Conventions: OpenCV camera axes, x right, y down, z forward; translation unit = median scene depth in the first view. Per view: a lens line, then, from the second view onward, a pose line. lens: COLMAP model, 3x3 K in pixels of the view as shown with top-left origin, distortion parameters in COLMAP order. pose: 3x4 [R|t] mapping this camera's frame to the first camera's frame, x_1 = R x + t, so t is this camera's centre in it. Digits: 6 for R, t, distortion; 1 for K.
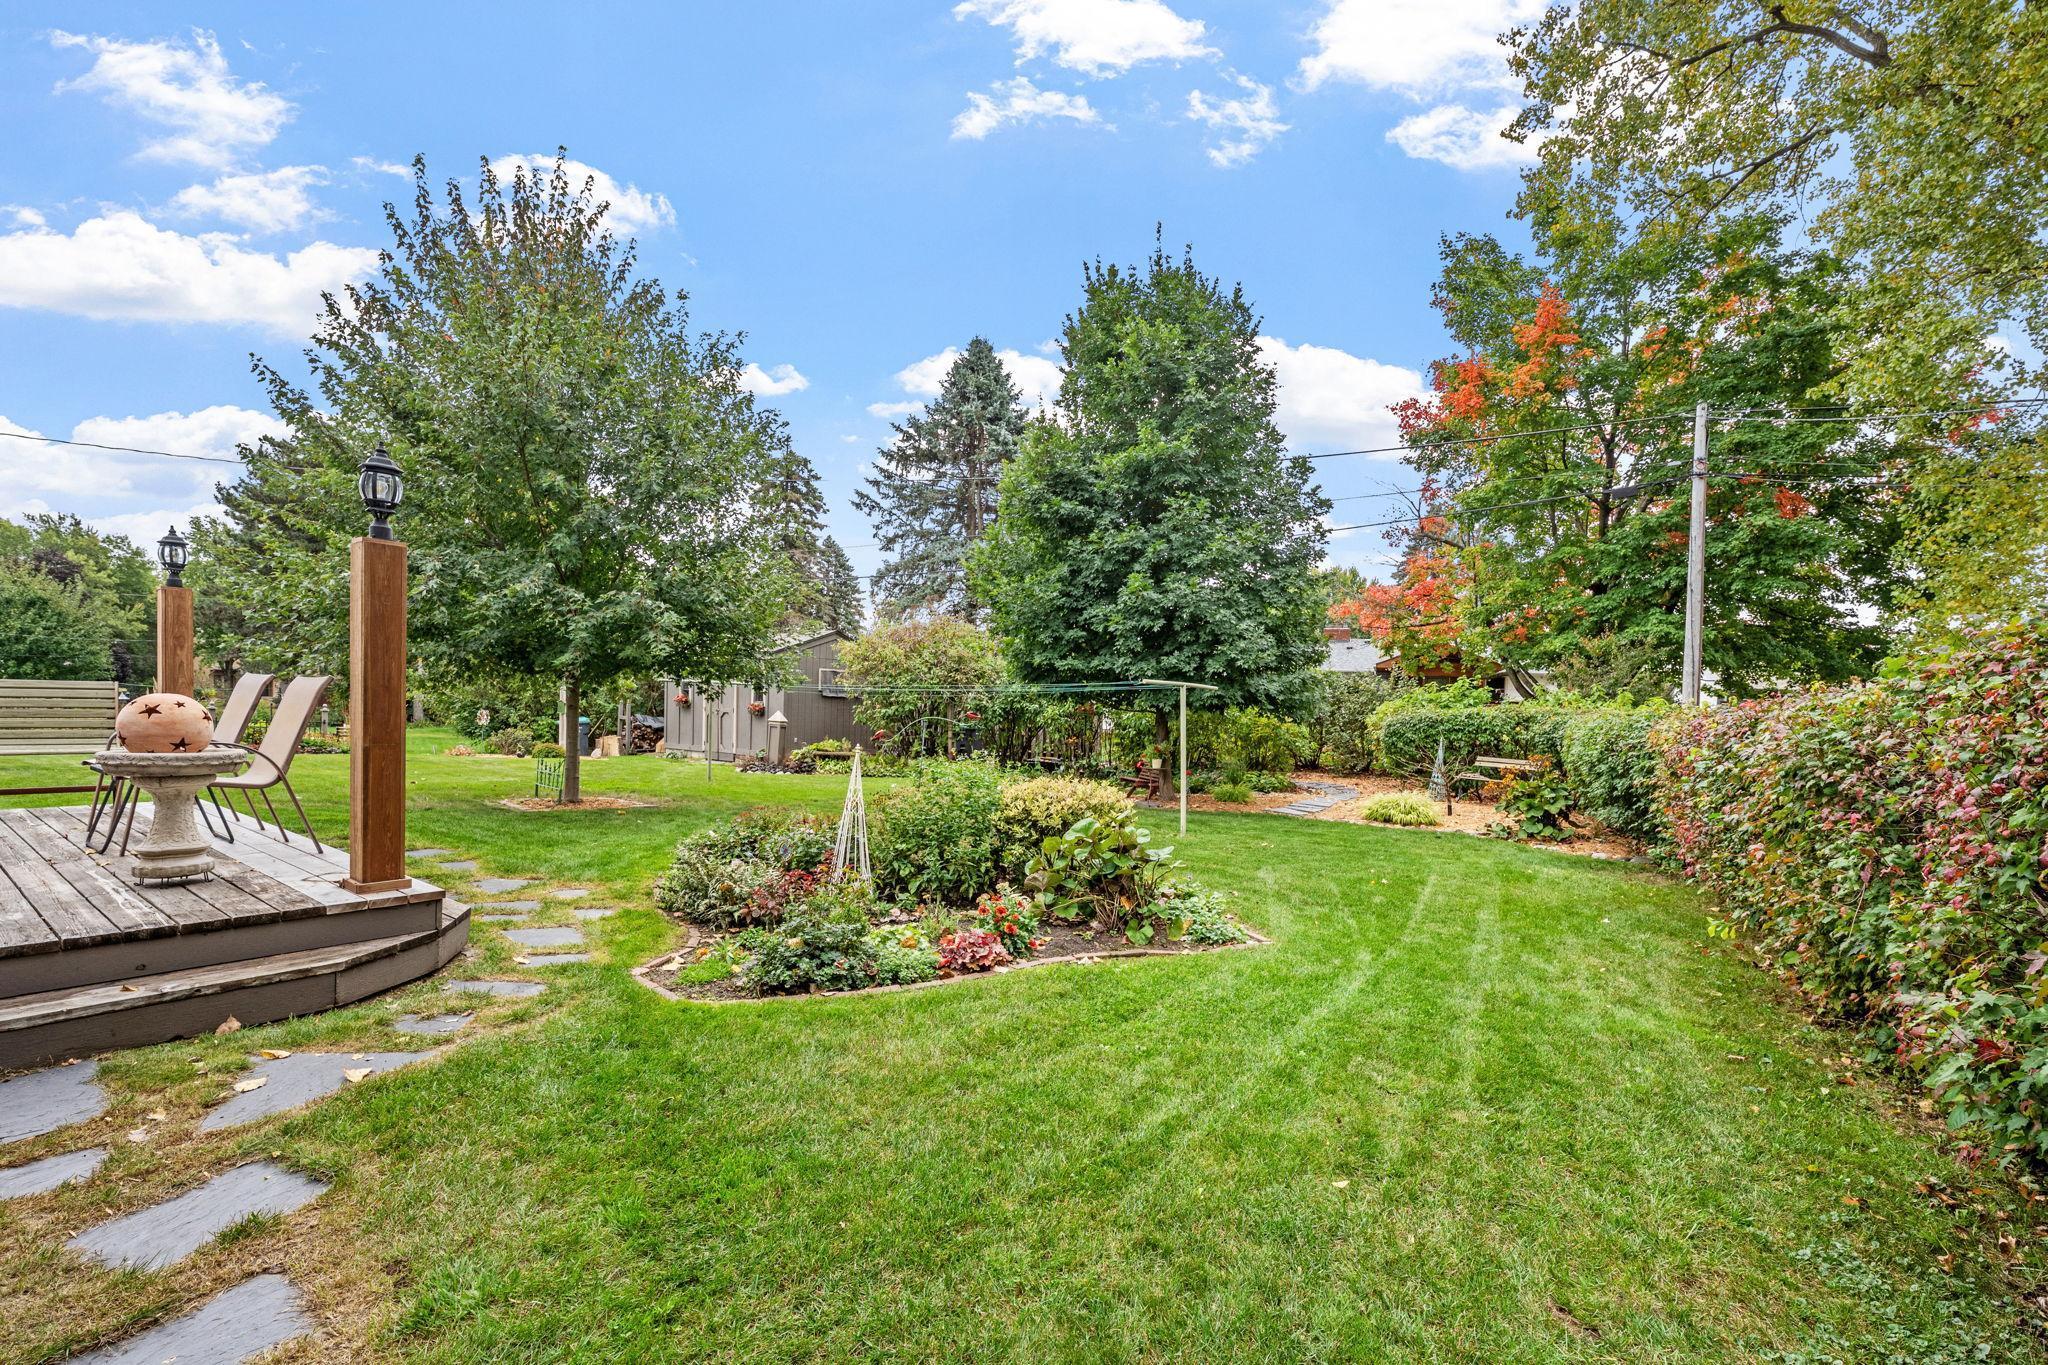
lens RADIAL K [[926.1, 0, 1004.5], [0, 926.1, 770.0], [0, 0, 1]] dist [-0.008602, -0.000001]
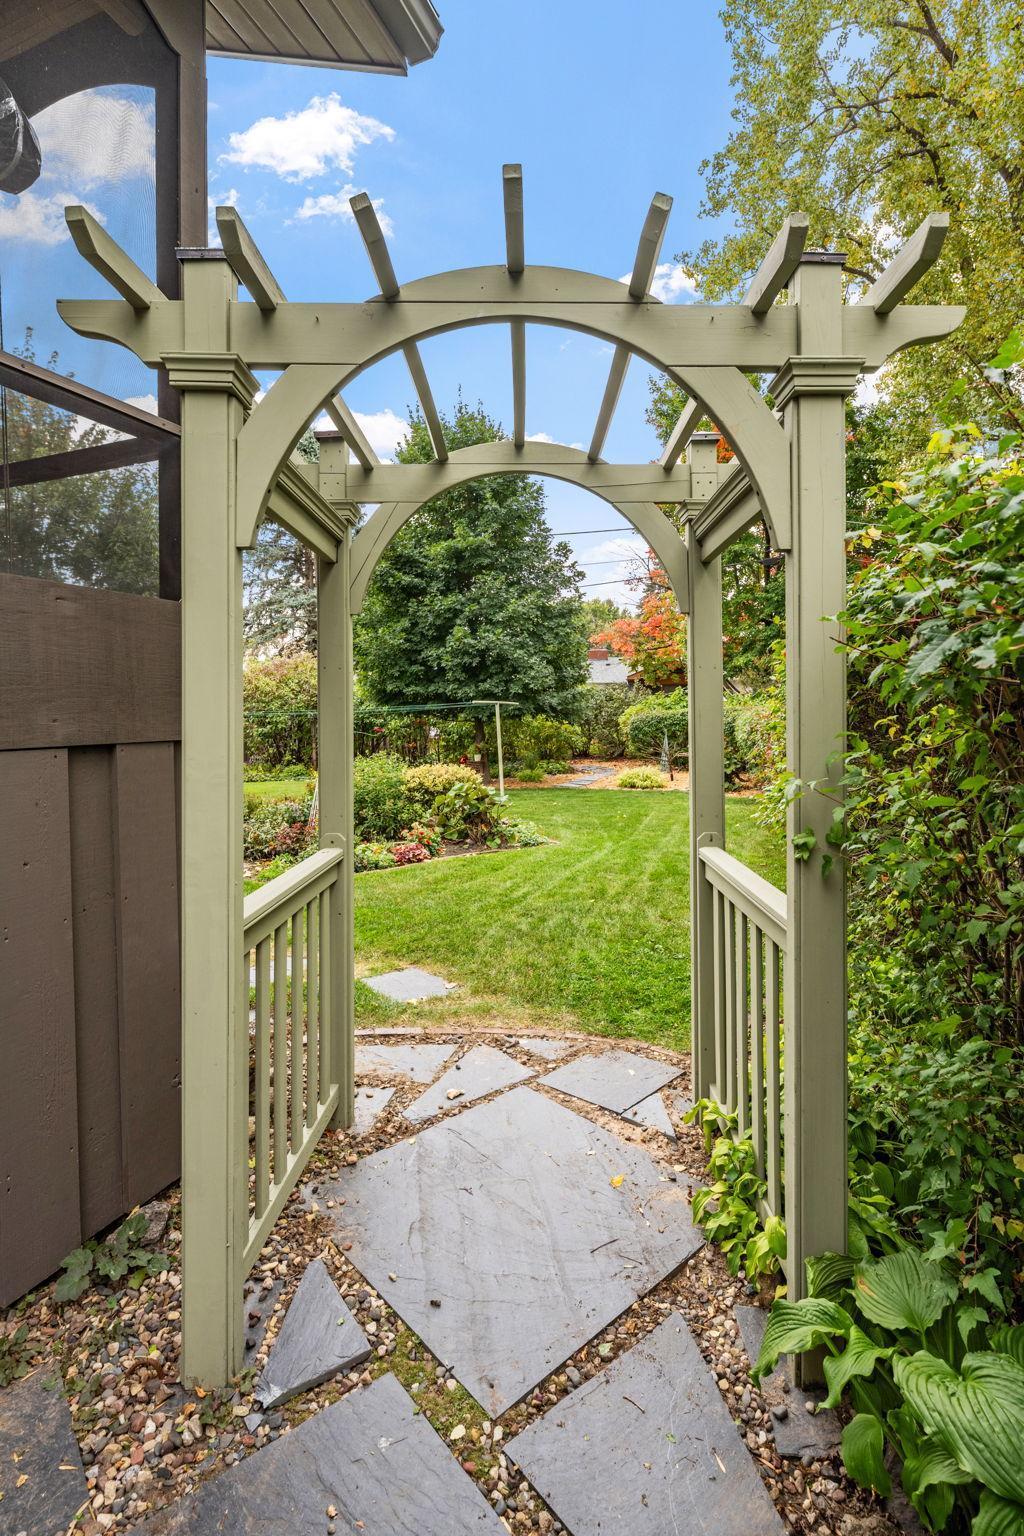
lens RADIAL K [[774.8, 0, 512.7], [0, 774.8, 765.4], [0, 0, 1]] dist [-0.000448, -0.000040]
pose [[0.973086, -0.058523, 0.222886, -0.053656], [0.059917, 0.998203, 0.000511, 0.008368], [-0.222515, 0.012857, 0.974844, -0.182863]]
